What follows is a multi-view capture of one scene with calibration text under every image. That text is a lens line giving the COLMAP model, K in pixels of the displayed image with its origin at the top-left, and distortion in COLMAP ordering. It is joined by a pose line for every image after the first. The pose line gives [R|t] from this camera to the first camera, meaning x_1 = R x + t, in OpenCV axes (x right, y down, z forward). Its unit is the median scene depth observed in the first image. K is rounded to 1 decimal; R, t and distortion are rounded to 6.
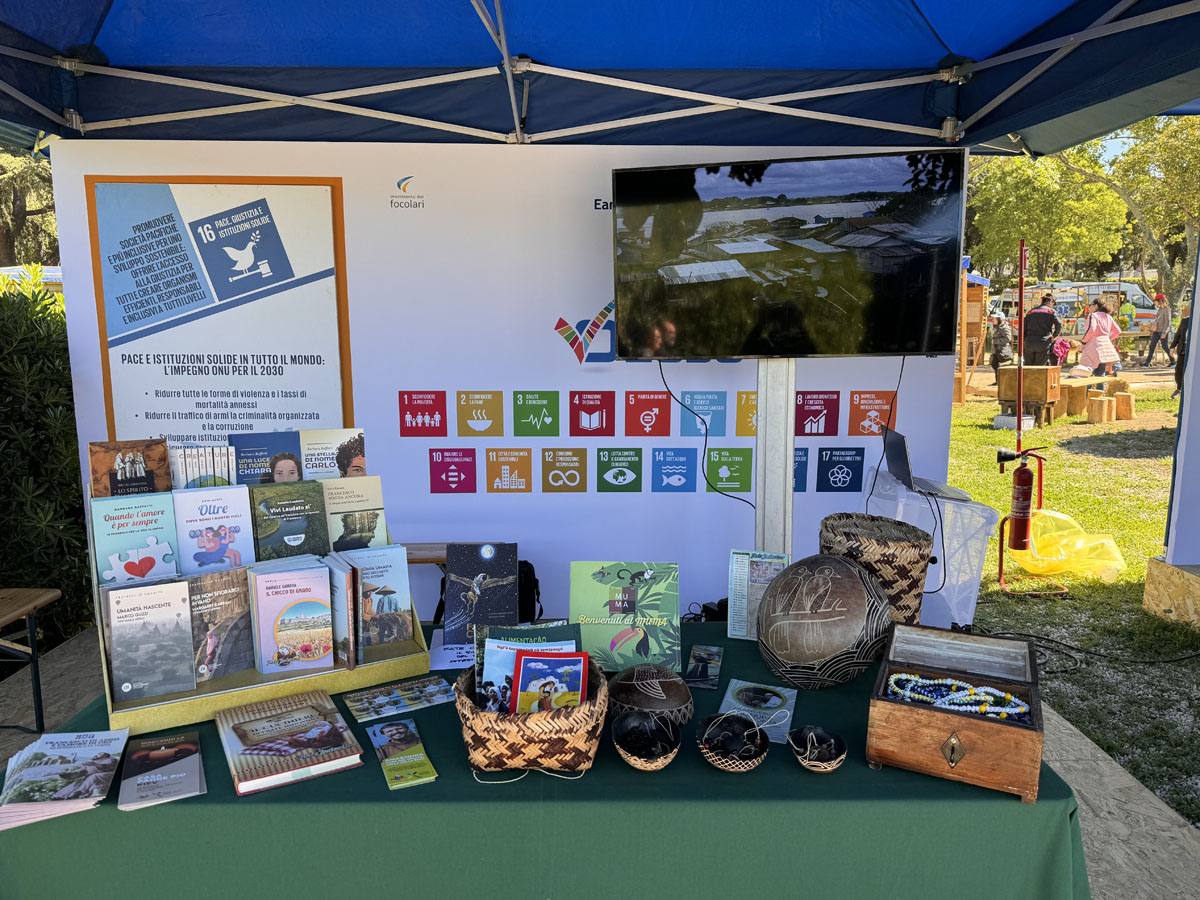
lens RADIAL K [[850.9, 0, 600.0], [0, 850.9, 450.0], [0, 0, 1]] dist [0.043698, -0.073613]
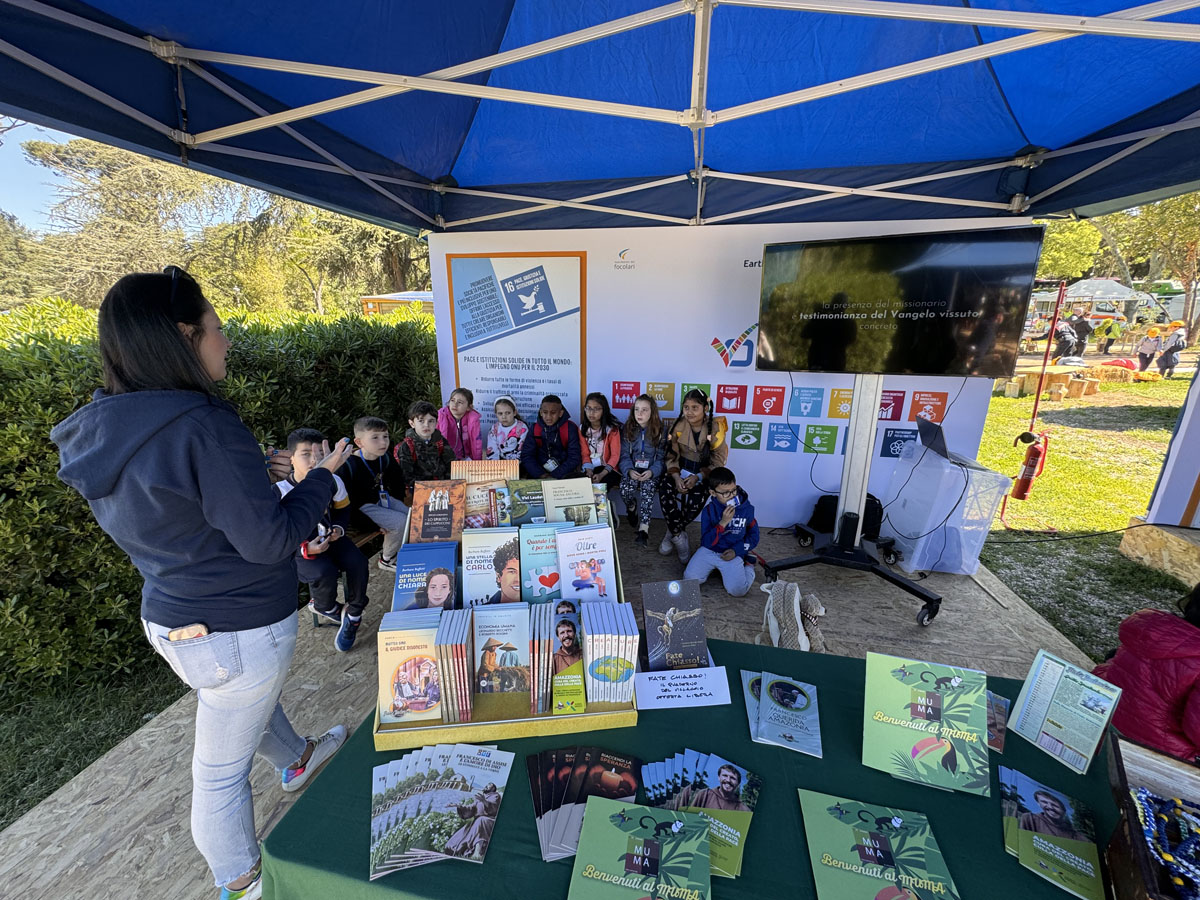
lens RADIAL K [[473.5, 0, 600.0], [0, 473.5, 450.0], [0, 0, 1]] dist [-0.008703, -0.000218]
pose [[0.973442, 0.063528, -0.219943, -0.050101], [-0.040728, 0.993458, 0.106691, -0.034475], [0.225282, -0.094900, 0.969661, 0.082439]]
